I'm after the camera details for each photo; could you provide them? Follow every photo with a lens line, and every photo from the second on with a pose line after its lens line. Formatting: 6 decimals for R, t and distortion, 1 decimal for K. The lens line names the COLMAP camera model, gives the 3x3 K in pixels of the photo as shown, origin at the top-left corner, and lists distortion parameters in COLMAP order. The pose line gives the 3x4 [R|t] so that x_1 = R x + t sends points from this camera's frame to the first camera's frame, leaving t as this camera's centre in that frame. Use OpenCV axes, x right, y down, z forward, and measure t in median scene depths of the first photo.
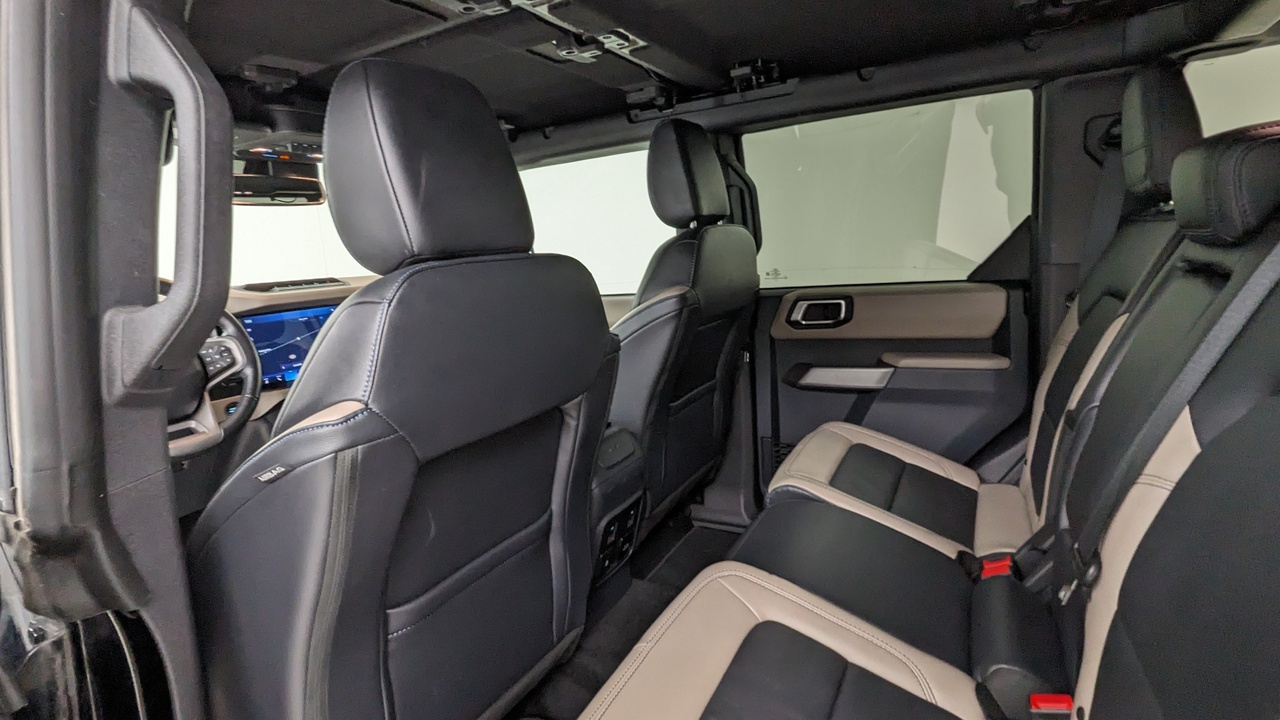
lens RADIAL K [[609.8, 0, 640.0], [0, 609.8, 363.6], [0, 0, 1]] dist [-0.008167, -0.000861]
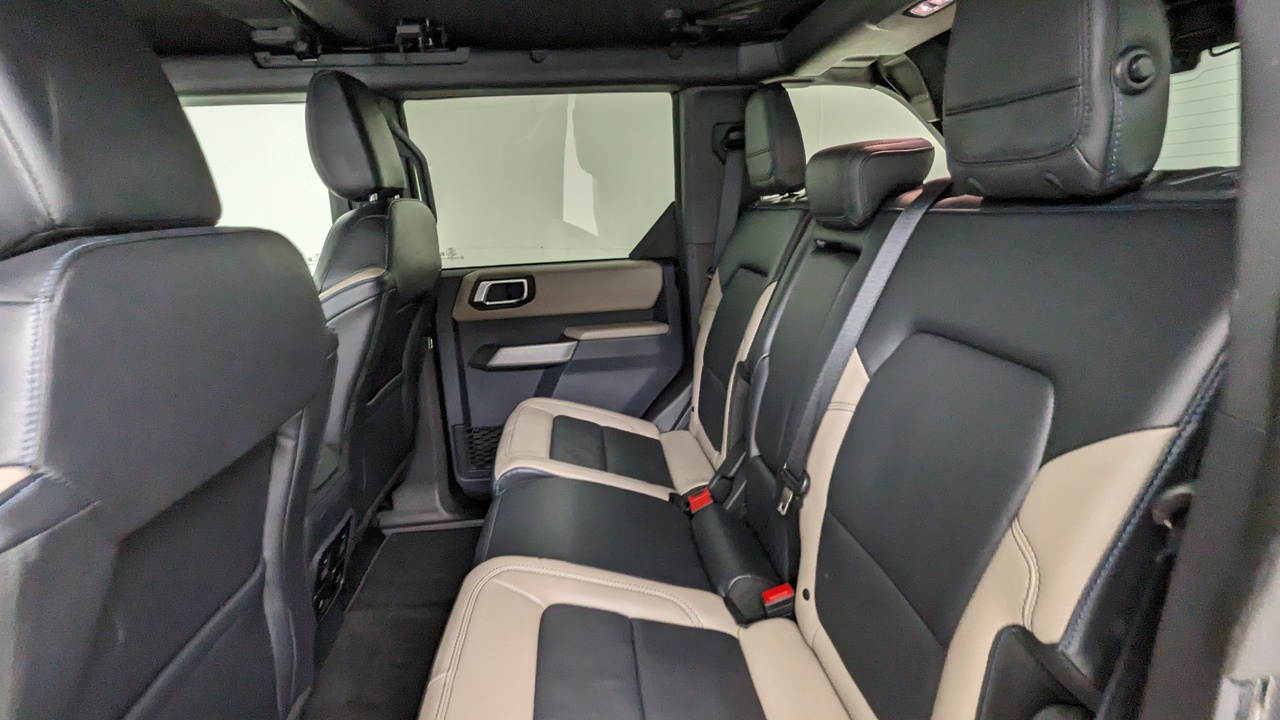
lens RADIAL K [[609.8, 0, 640.0], [0, 609.8, 363.6], [0, 0, 1]] dist [-0.008167, -0.000861]
pose [[0.822808, -0.107270, 0.558105, -0.110164], [0.089509, 0.994229, 0.059132, -0.008022], [-0.561227, 0.001301, 0.827661, 0.059429]]
